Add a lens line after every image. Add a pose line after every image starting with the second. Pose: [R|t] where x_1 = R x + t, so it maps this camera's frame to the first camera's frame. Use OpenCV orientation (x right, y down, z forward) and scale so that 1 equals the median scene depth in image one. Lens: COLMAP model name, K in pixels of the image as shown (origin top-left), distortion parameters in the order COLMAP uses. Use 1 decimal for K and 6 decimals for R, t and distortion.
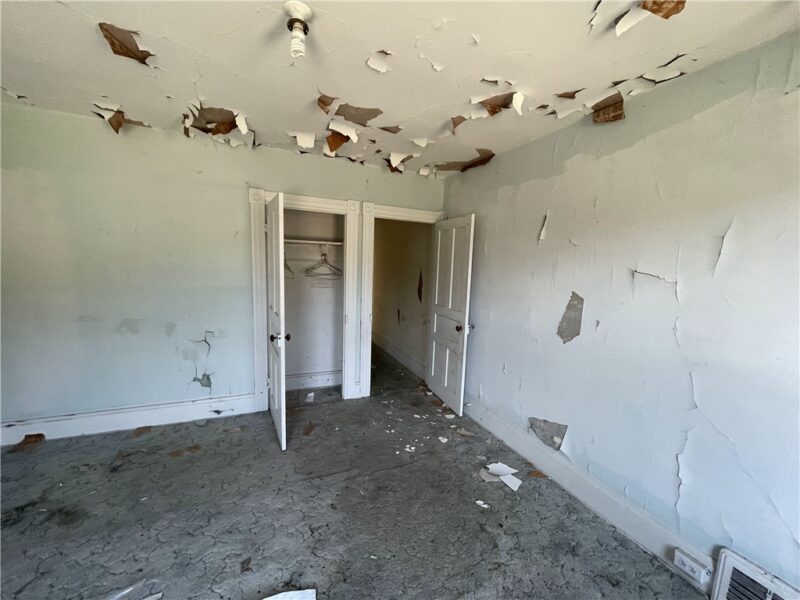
lens RADIAL K [[322.4, 0, 398.2], [0, 322.4, 301.4], [0, 0, 1]] dist [-0.002780, -0.000200]
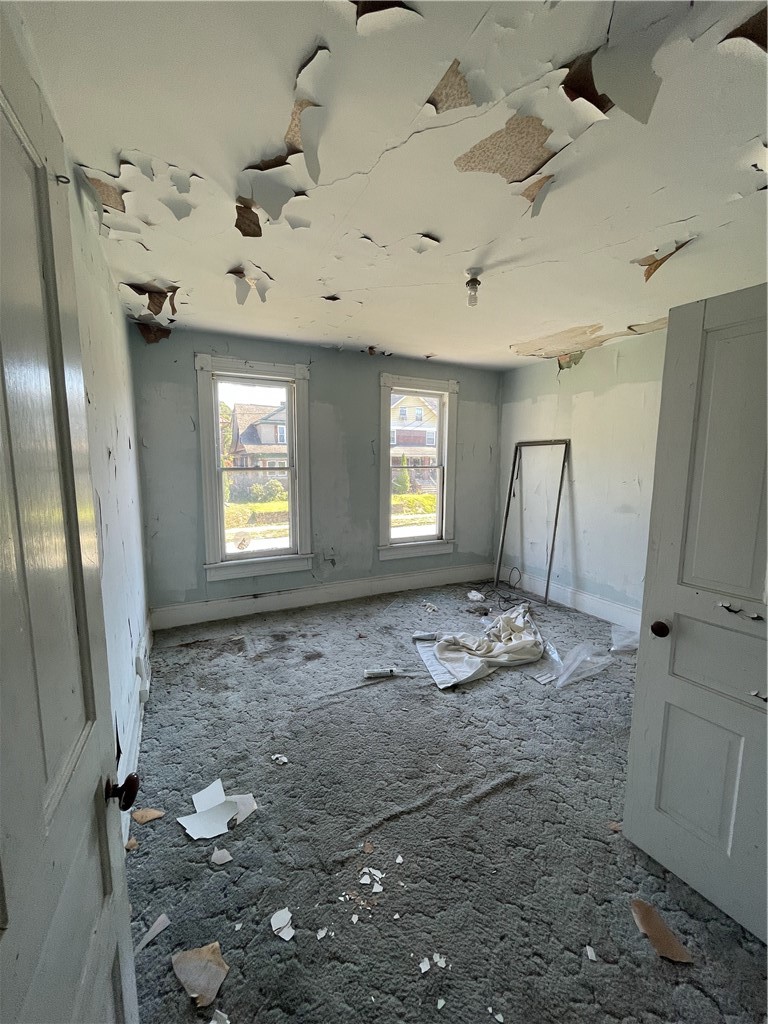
lens RADIAL K [[412.6, 0, 383.7], [0, 412.6, 511.8], [0, 0, 1]] dist [-0.002780, -0.000200]
pose [[-0.997652, -0.028275, -0.062371, 0.078795], [-0.043013, 0.967430, 0.249456, -0.180638], [0.053286, 0.251553, -0.966375, 1.591529]]
